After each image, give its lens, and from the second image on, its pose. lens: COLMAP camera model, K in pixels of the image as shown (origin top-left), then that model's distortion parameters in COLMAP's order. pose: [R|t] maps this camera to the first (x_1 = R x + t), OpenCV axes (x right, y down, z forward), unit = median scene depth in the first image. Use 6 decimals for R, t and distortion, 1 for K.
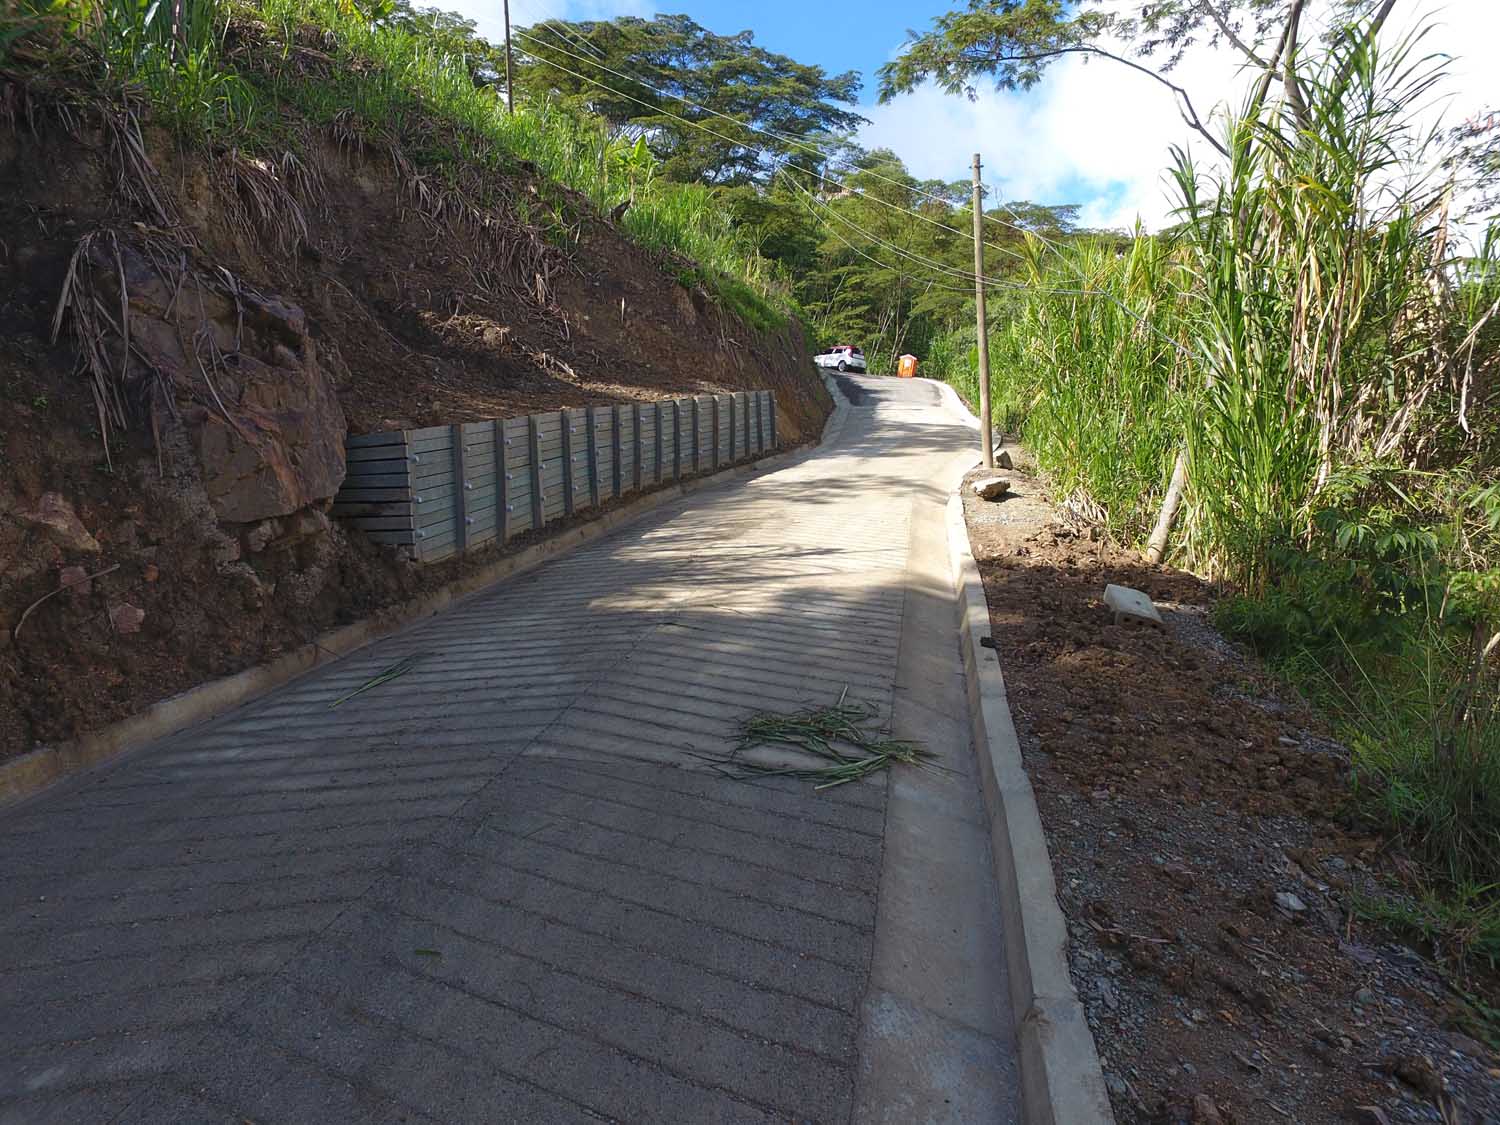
lens RADIAL K [[878.4, 0, 745.6], [0, 878.4, 555.5], [0, 0, 1]] dist [-0.012365, 0.016708]
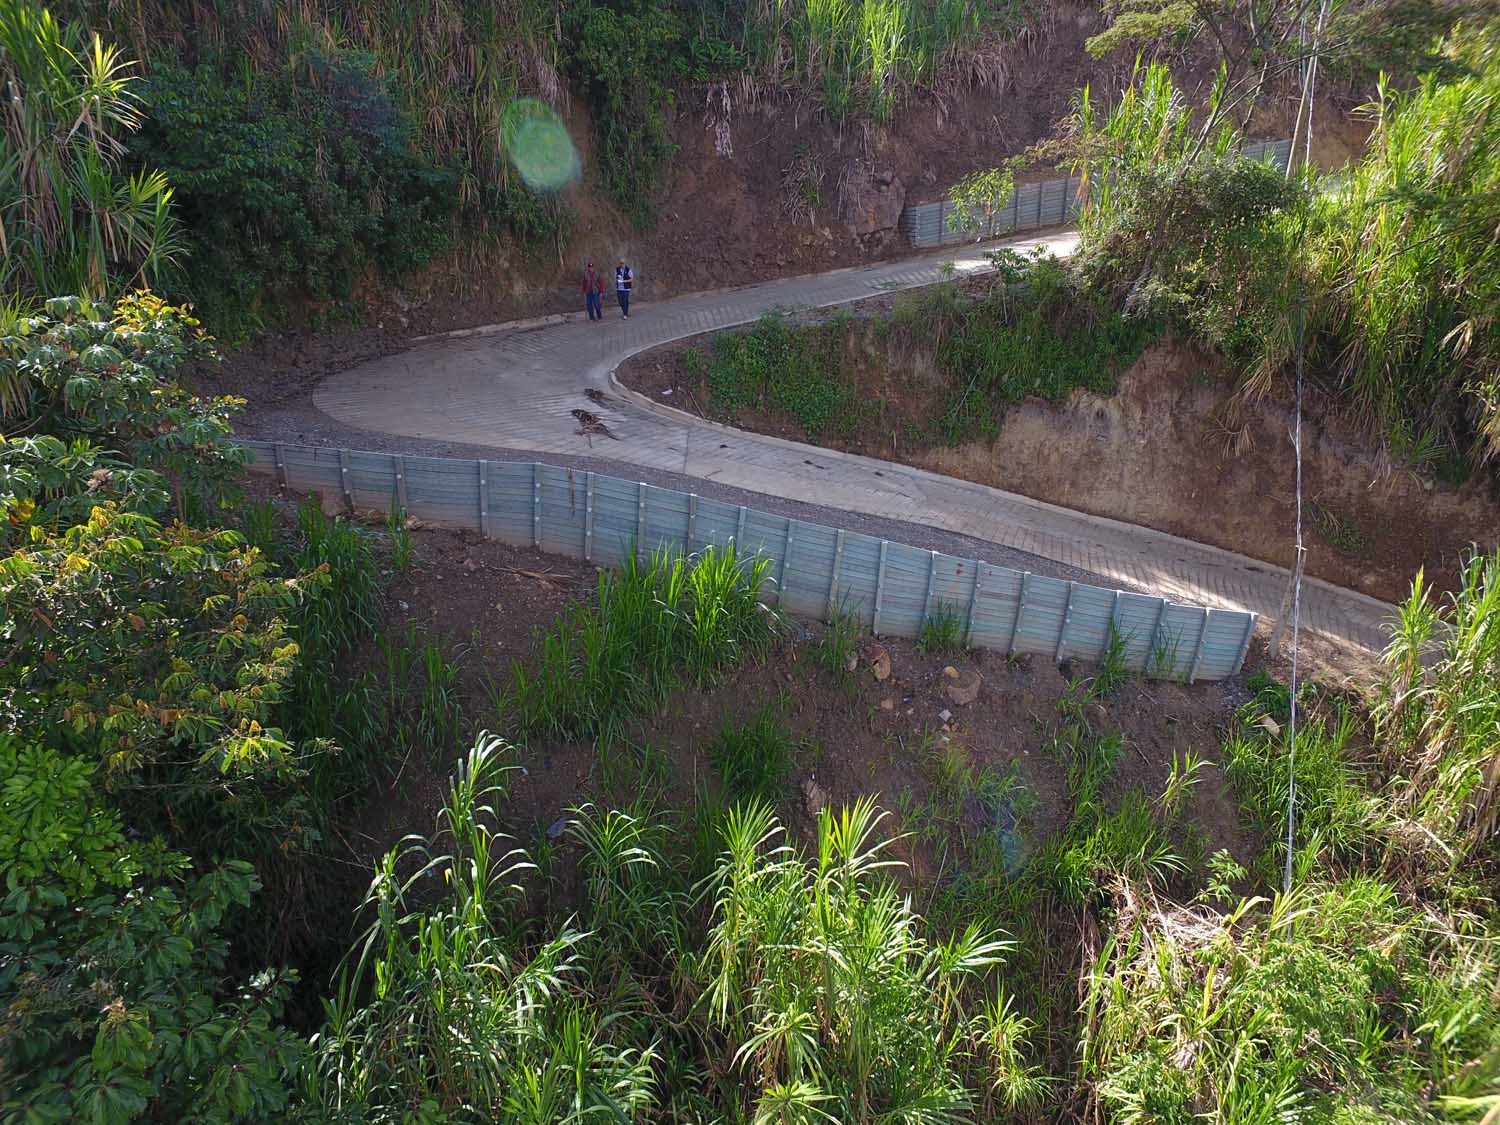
lens RADIAL K [[878.4, 0, 745.6], [0, 878.4, 555.5], [0, 0, 1]] dist [-0.012365, 0.016708]
pose [[0.482480, 0.347945, -0.803833, 1.038791], [-0.048869, 0.926979, 0.371917, -0.048092], [0.874542, -0.140160, 0.464253, -0.570822]]
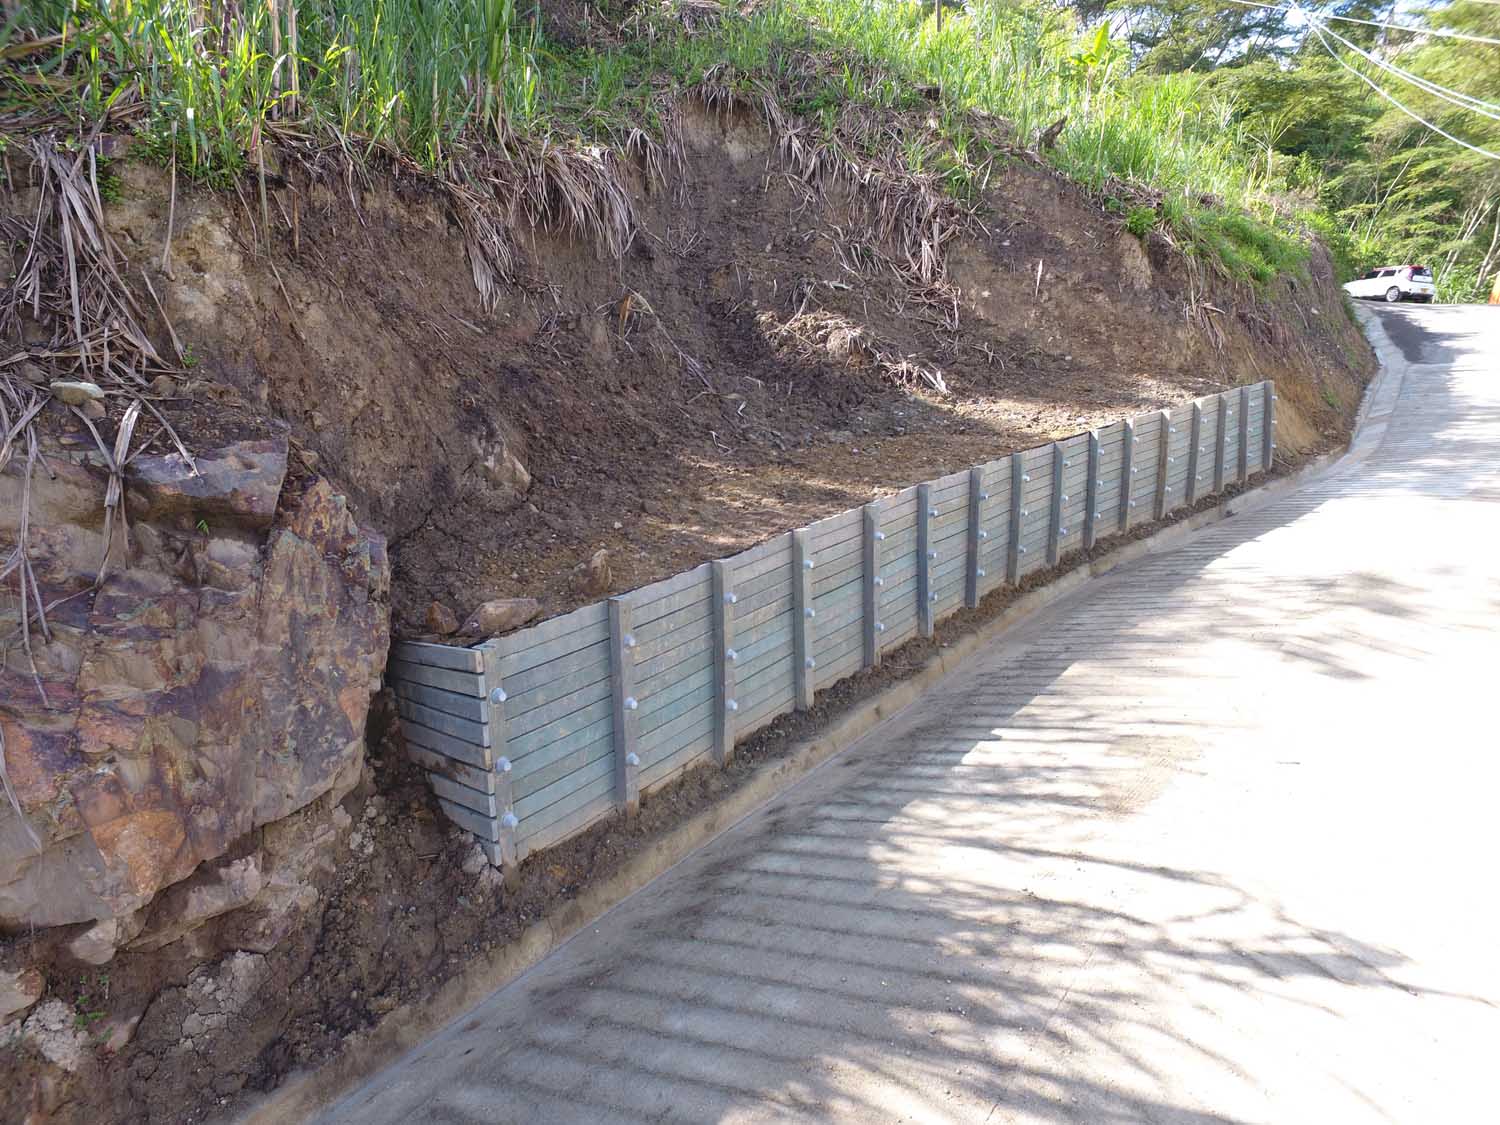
lens RADIAL K [[878.4, 0, 745.6], [0, 878.4, 555.5], [0, 0, 1]] dist [-0.012365, 0.016708]
pose [[0.875296, 0.071805, -0.478227, 0.010390], [-0.036504, 0.995904, 0.082719, -0.102888], [0.482208, -0.054947, 0.874332, 0.239407]]
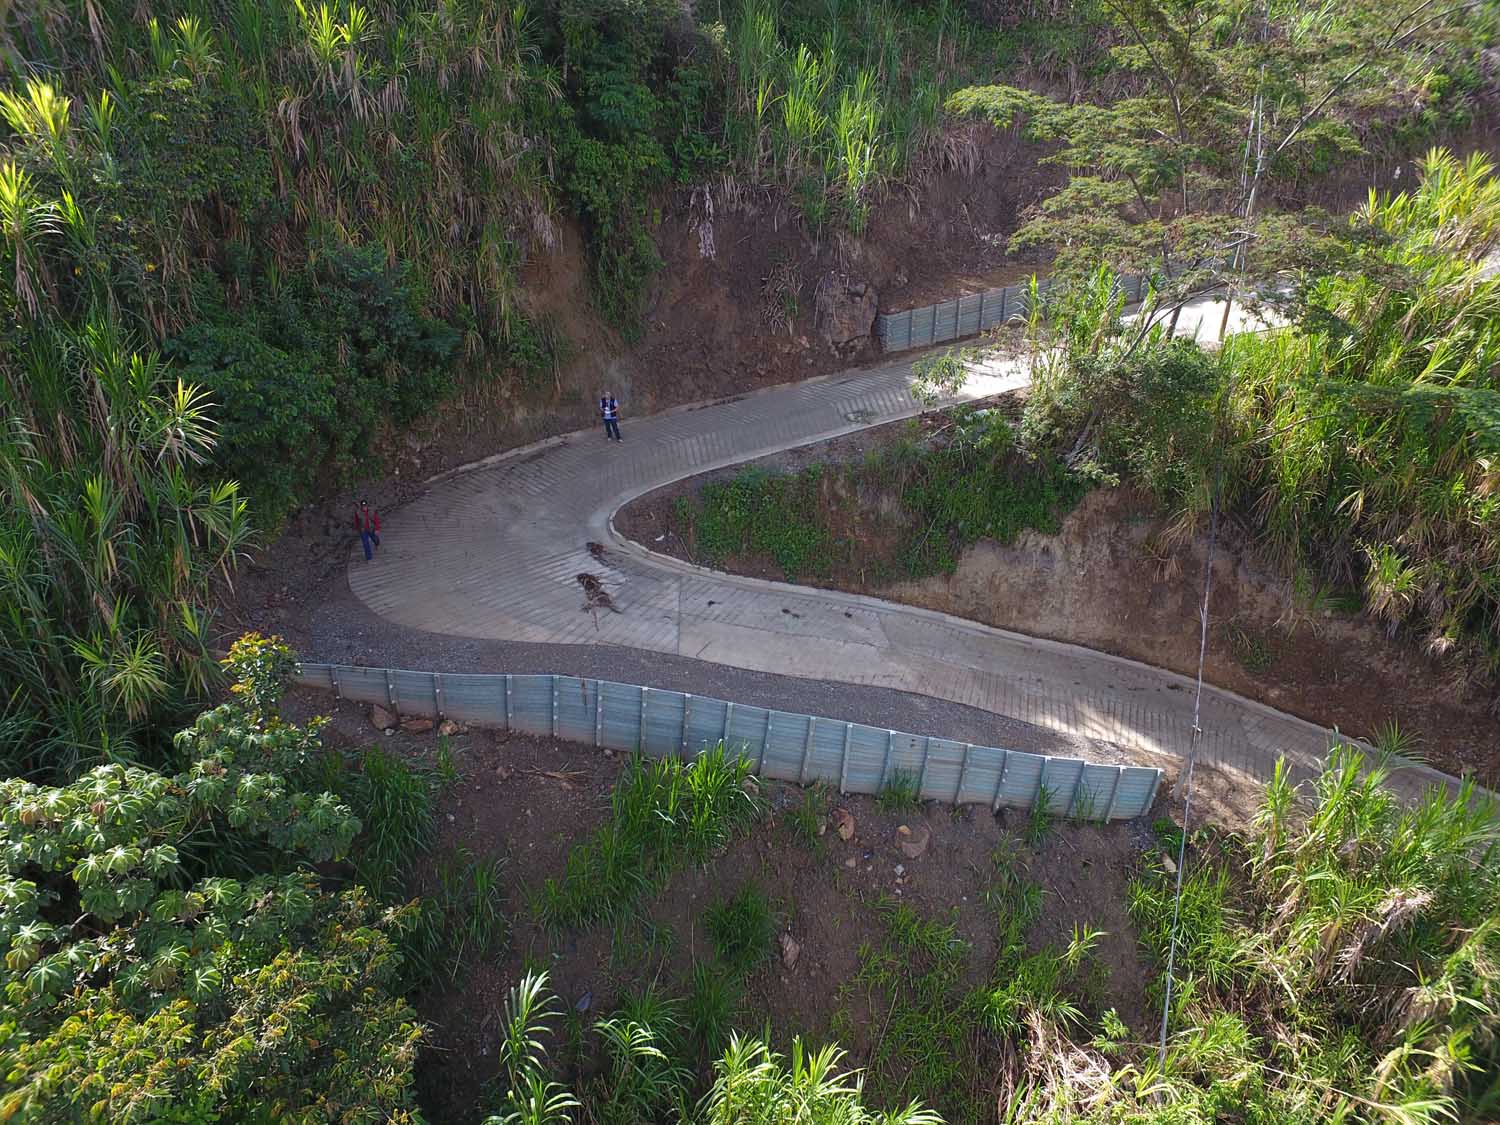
lens RADIAL K [[878.4, 0, 745.6], [0, 878.4, 555.5], [0, 0, 1]] dist [-0.012365, 0.016708]
pose [[0.501248, 0.412044, -0.760901, 1.040521], [-0.053326, 0.892384, 0.448116, -0.353808], [0.863659, -0.184042, 0.469278, -0.594208]]
